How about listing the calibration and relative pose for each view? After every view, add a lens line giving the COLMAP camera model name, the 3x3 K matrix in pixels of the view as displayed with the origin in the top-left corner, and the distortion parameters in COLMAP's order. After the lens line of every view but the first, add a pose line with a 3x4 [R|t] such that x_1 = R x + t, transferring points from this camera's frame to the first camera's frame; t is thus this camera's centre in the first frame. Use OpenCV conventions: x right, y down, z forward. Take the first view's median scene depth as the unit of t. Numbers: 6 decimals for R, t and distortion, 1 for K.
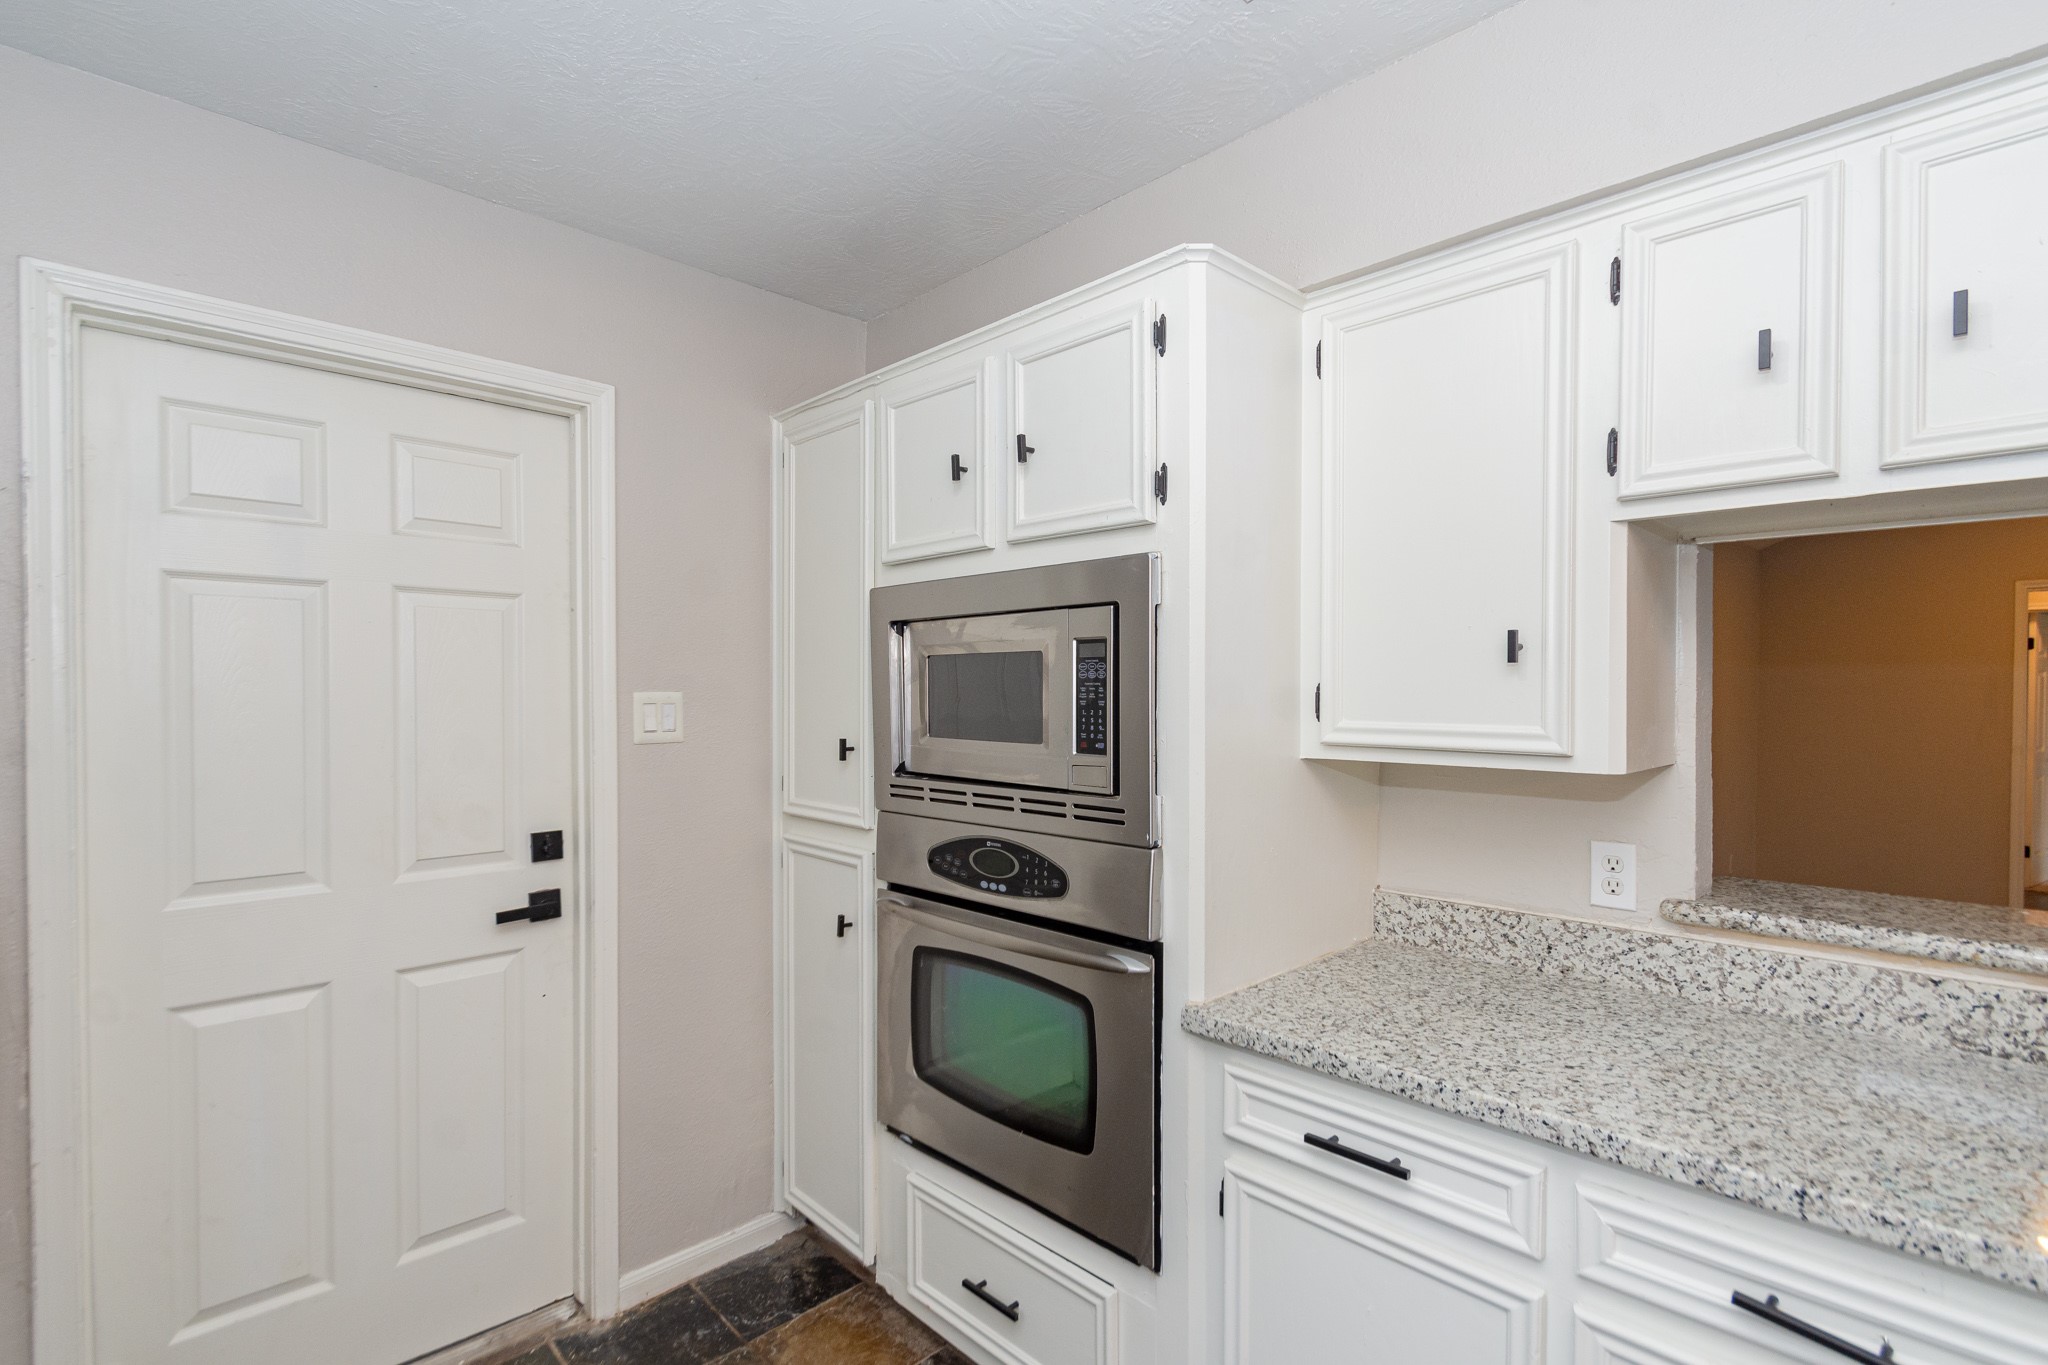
lens RADIAL K [[937.2, 0, 1011.6], [0, 937.2, 694.2], [0, 0, 1]] dist [-0.001305, -0.001187]
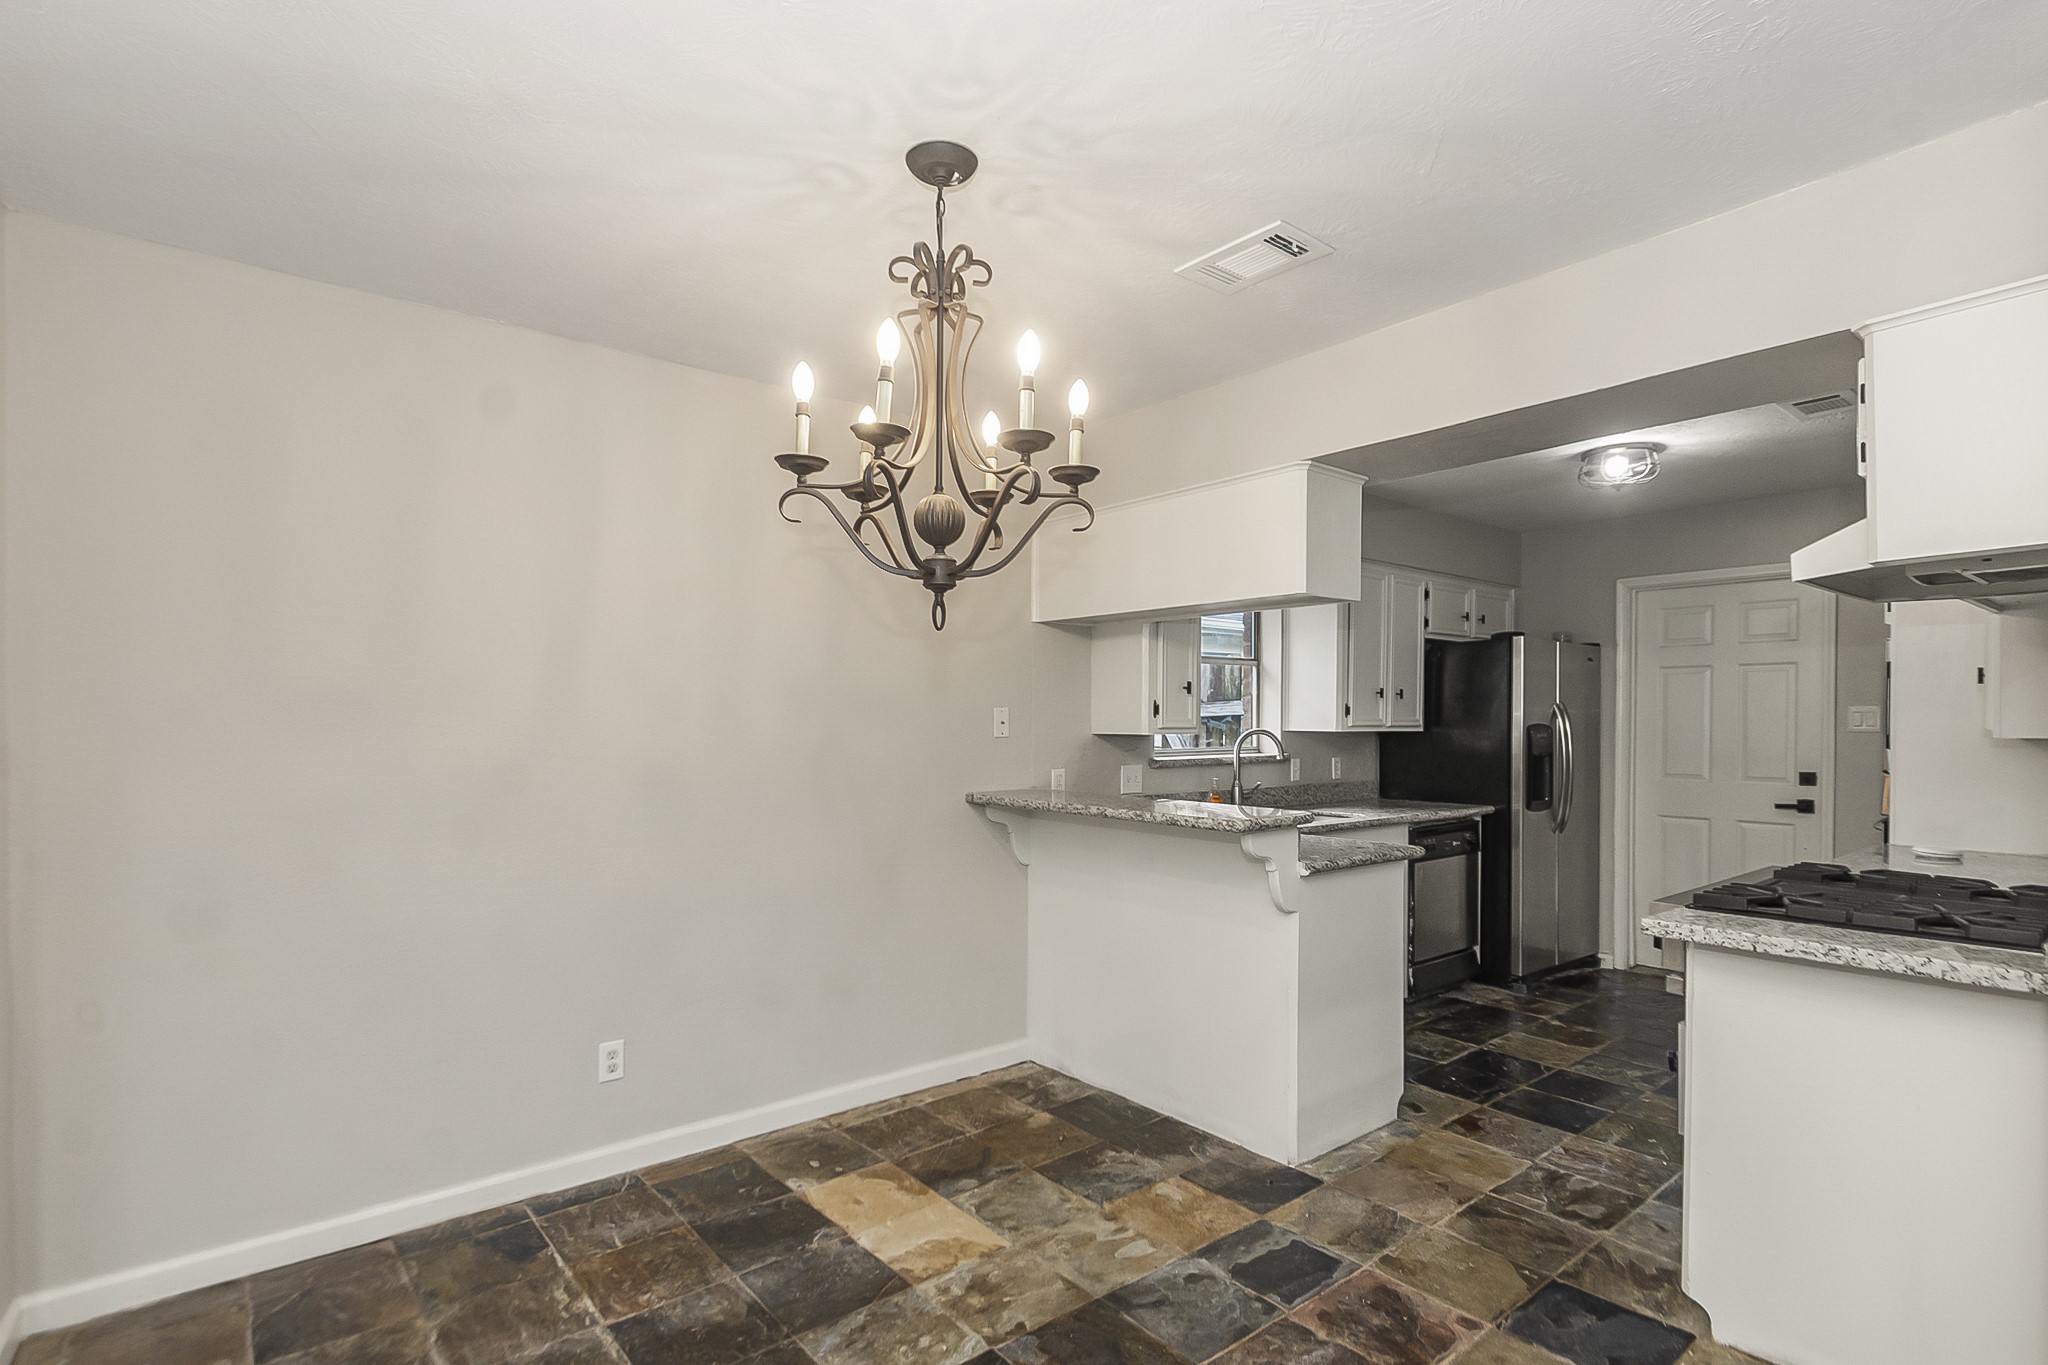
lens RADIAL K [[992.6, 0, 1001.6], [0, 992.6, 730.0], [0, 0, 1]] dist [0.006698, -0.000032]
pose [[-0.115904, 0.010277, -0.993207, 2.331278], [-0.004917, 0.999928, 0.010921, 0.041693], [0.993248, 0.006150, -0.115845, -0.664123]]
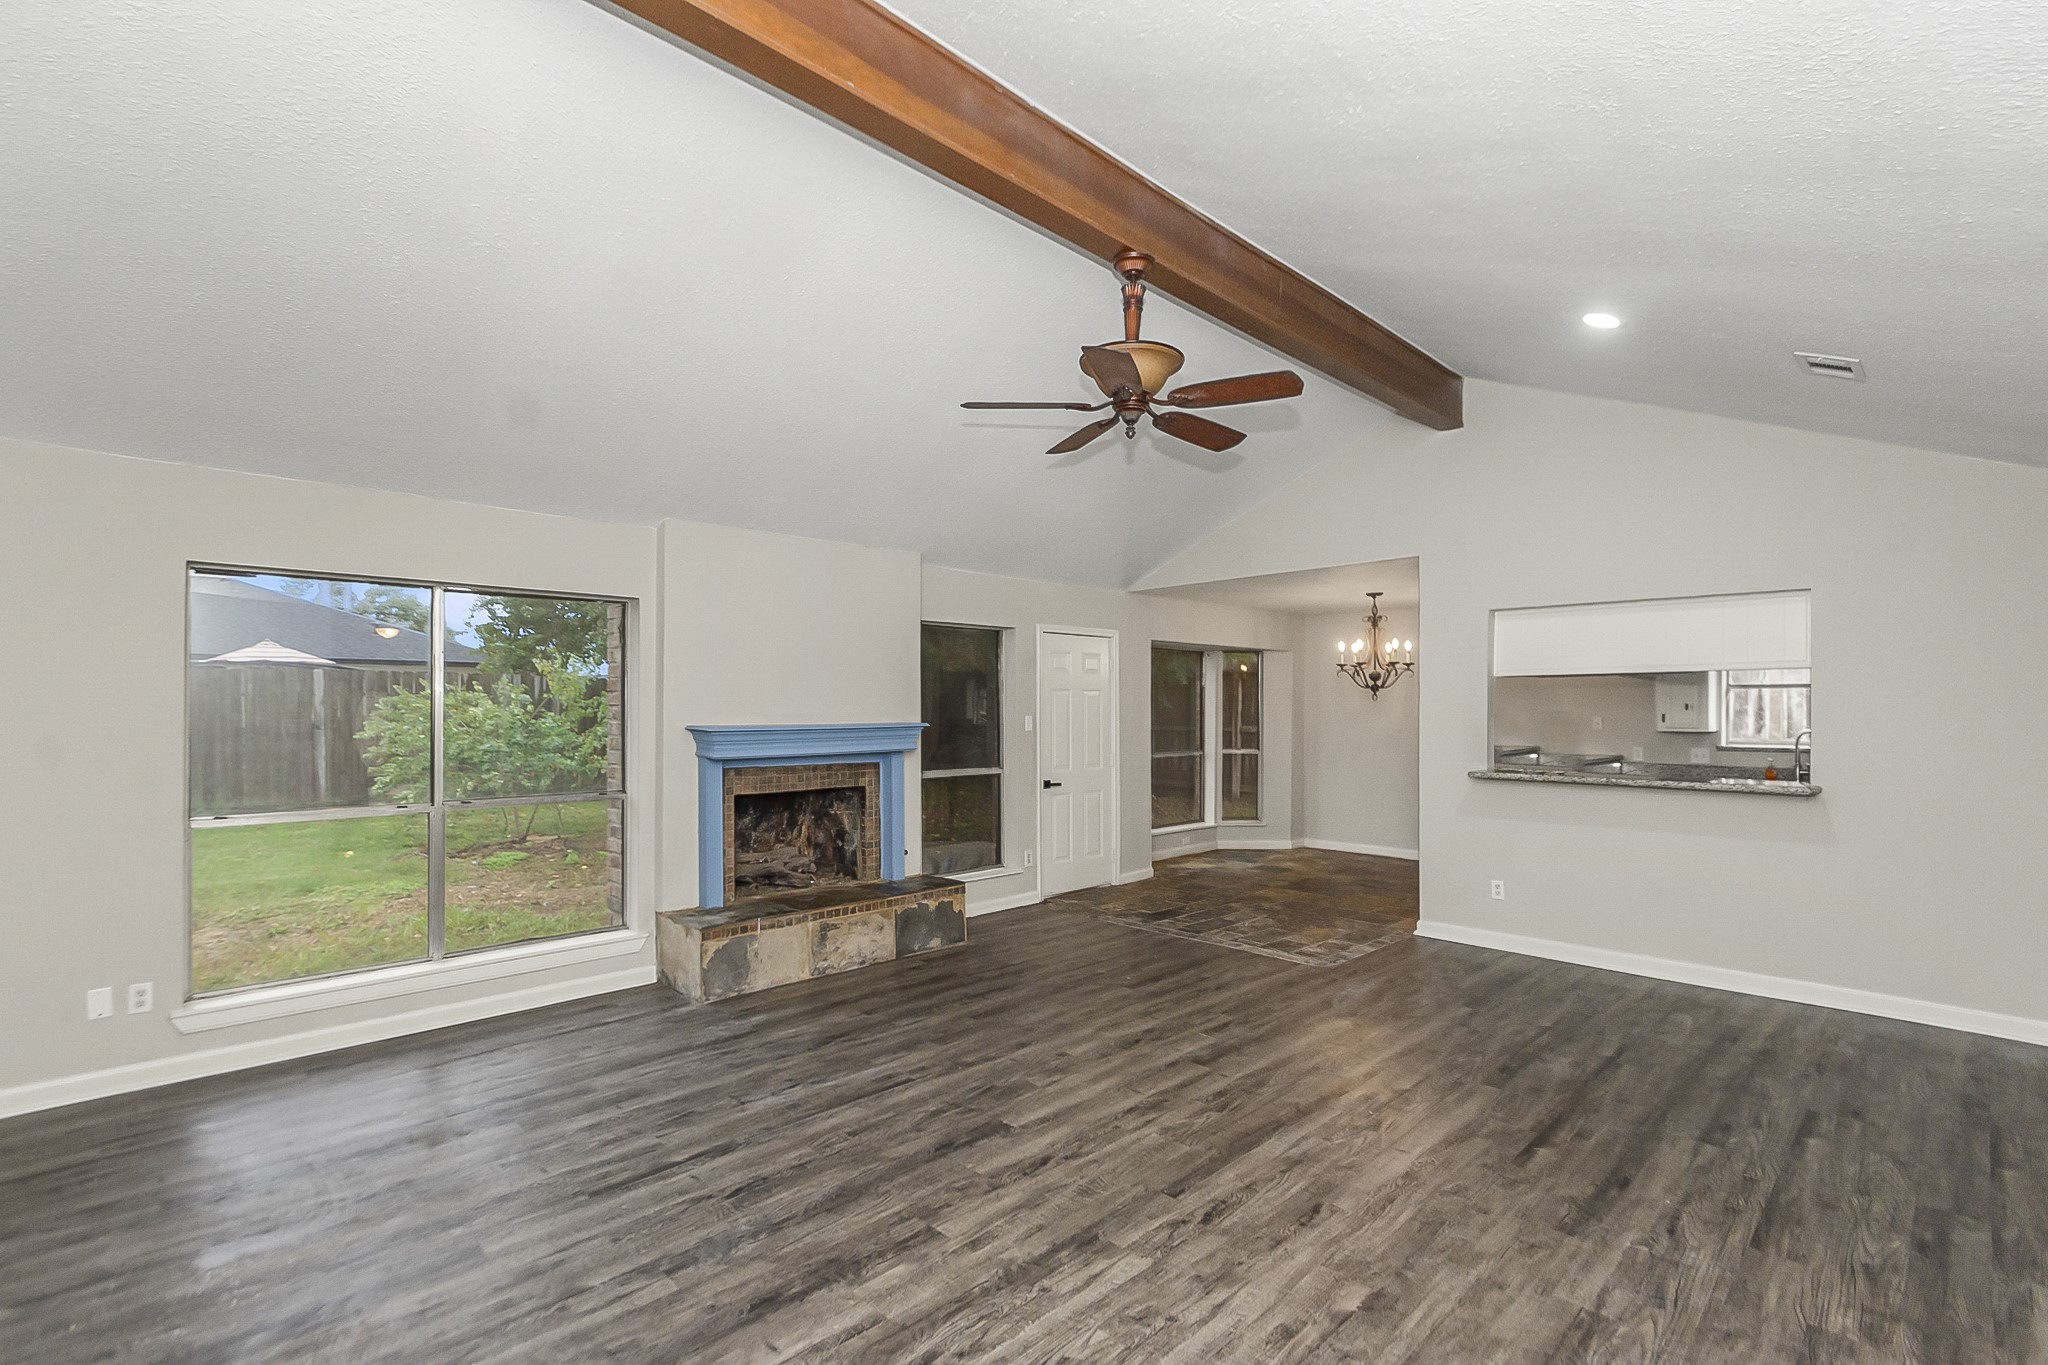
lens RADIAL K [[912.3, 0, 1022.8], [0, 912.3, 718.4], [0, 0, 1]] dist [0.002042, -0.005500]
pose [[-0.999813, -0.004748, 0.018722, 2.848534], [-0.004482, 0.999889, 0.014229, -0.027443], [-0.018787, 0.014143, -0.999723, 3.604480]]
